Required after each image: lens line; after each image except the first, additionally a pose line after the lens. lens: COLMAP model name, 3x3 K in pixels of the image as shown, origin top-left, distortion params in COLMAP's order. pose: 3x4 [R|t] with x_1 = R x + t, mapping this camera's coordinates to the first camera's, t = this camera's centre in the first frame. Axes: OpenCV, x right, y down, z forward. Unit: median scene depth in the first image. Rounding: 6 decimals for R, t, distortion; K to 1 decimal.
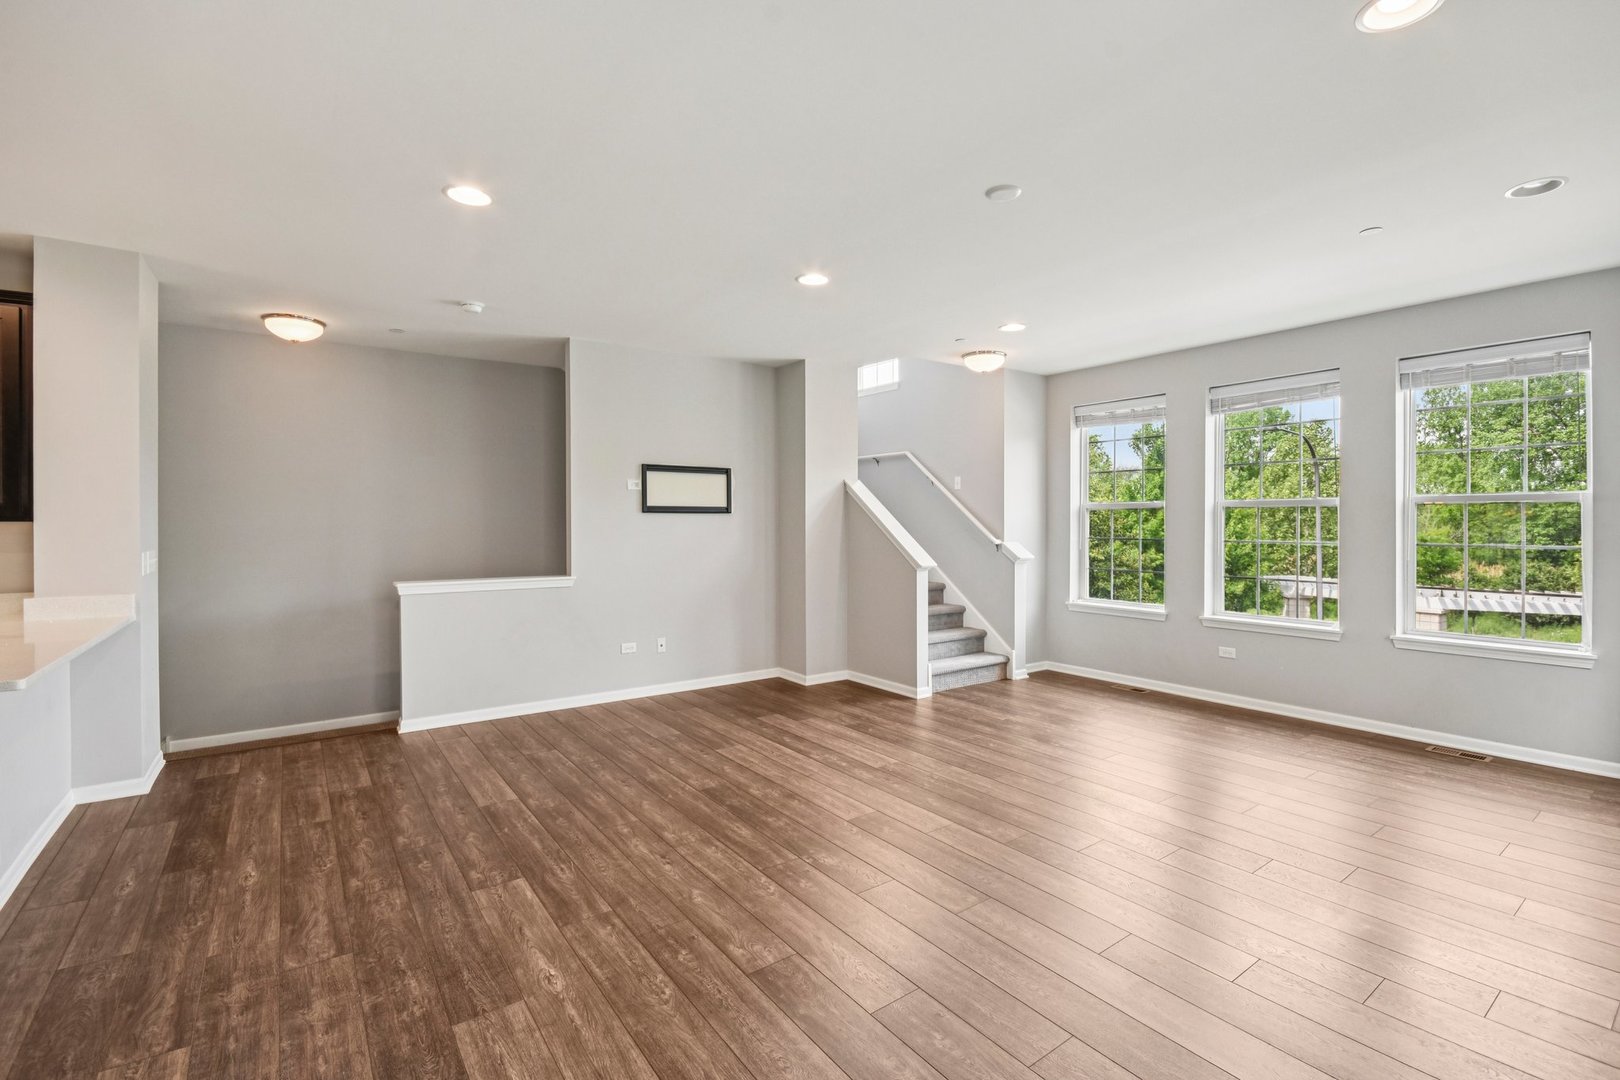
lens RADIAL K [[729.6, 0, 811.3], [0, 729.6, 523.2], [0, 0, 1]] dist [0.000752, 0.000118]
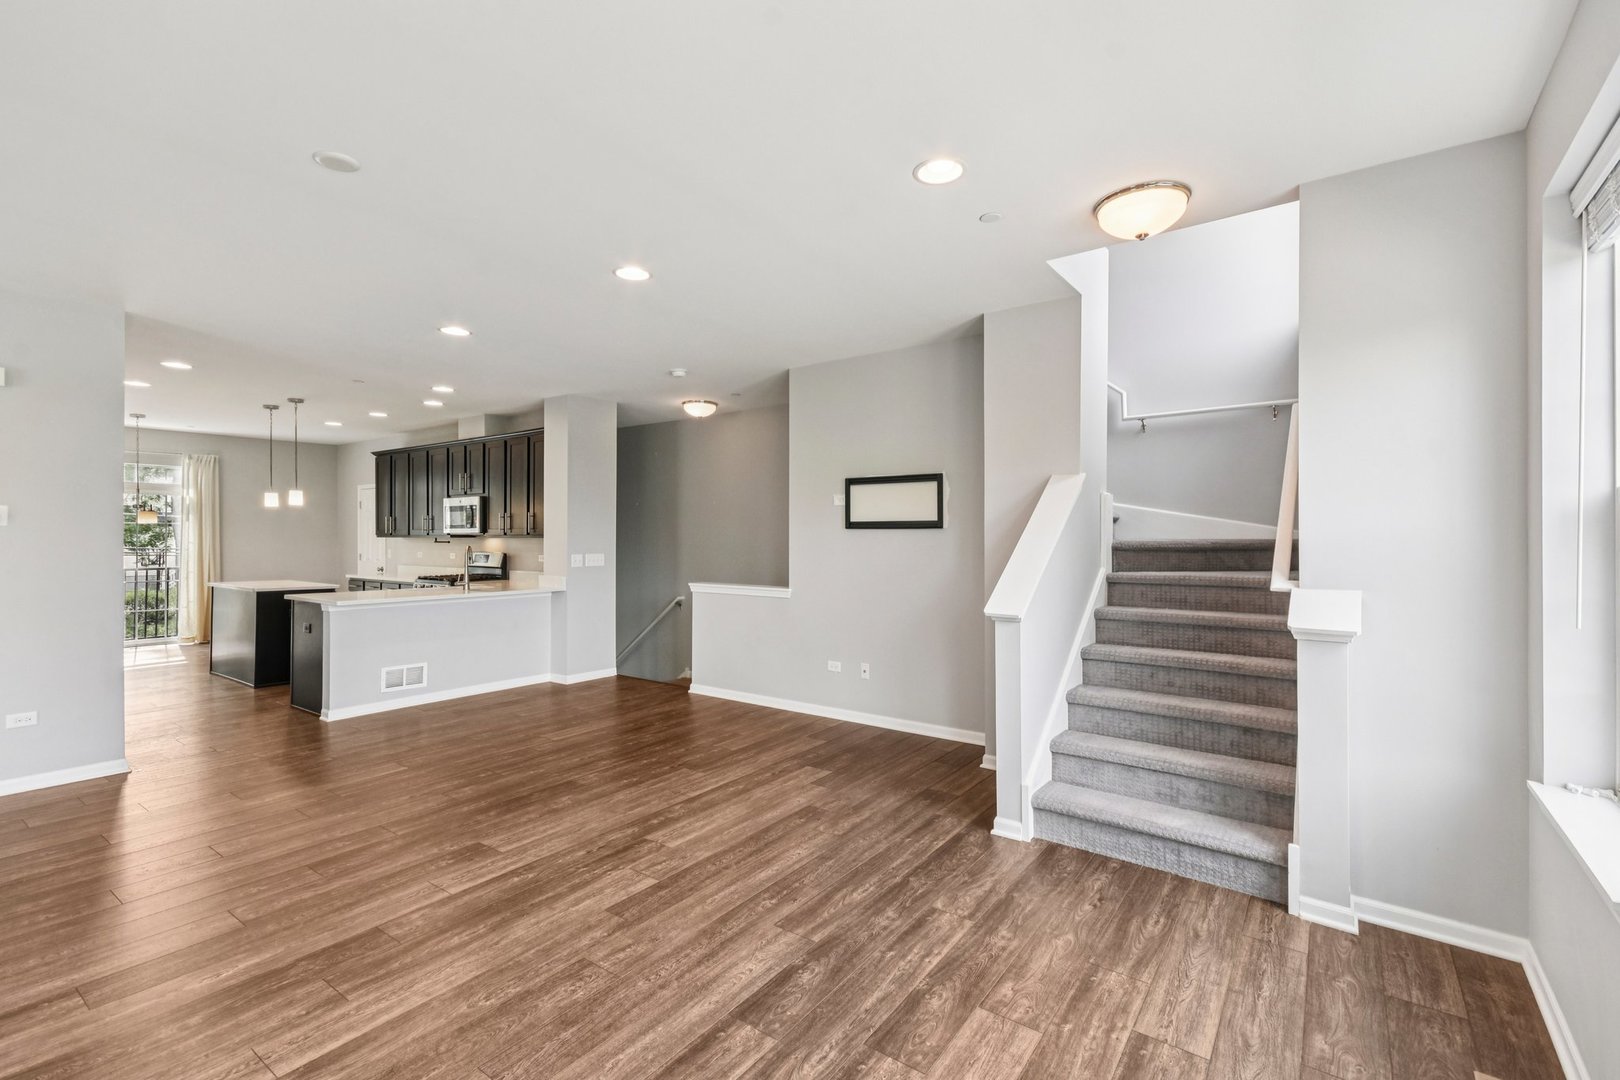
lens RADIAL K [[717.5, 0, 810.0], [0, 717.5, 540.0], [0, 0, 1]] dist [0.005132, -0.010183]
pose [[0.316854, 0.006391, -0.948453, 0.697202], [-0.005451, 0.999973, 0.004917, -0.004465], [0.948459, 0.003612, 0.316881, 0.701730]]
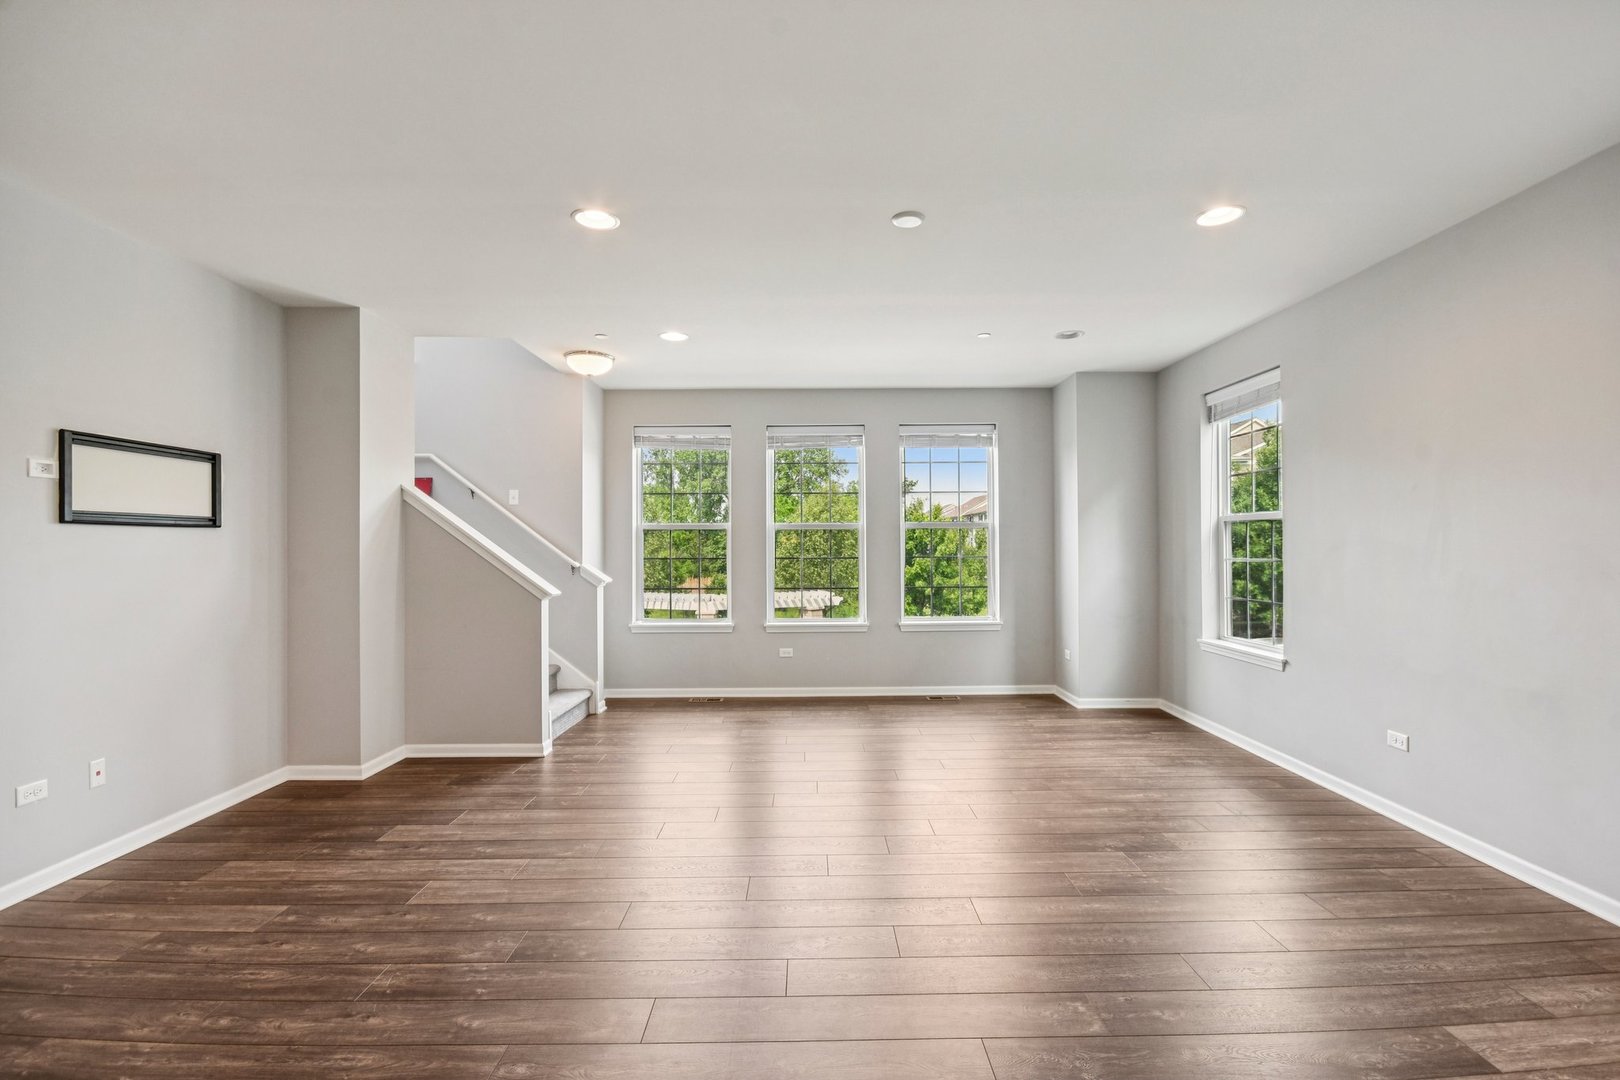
lens RADIAL K [[717.5, 0, 810.0], [0, 717.5, 540.0], [0, 0, 1]] dist [0.005132, -0.010183]
pose [[0.578949, 0.002200, 0.815361, -0.359061], [0.008212, 0.999930, -0.008529, 0.006263], [-0.815323, 0.011634, 0.578890, 0.297330]]
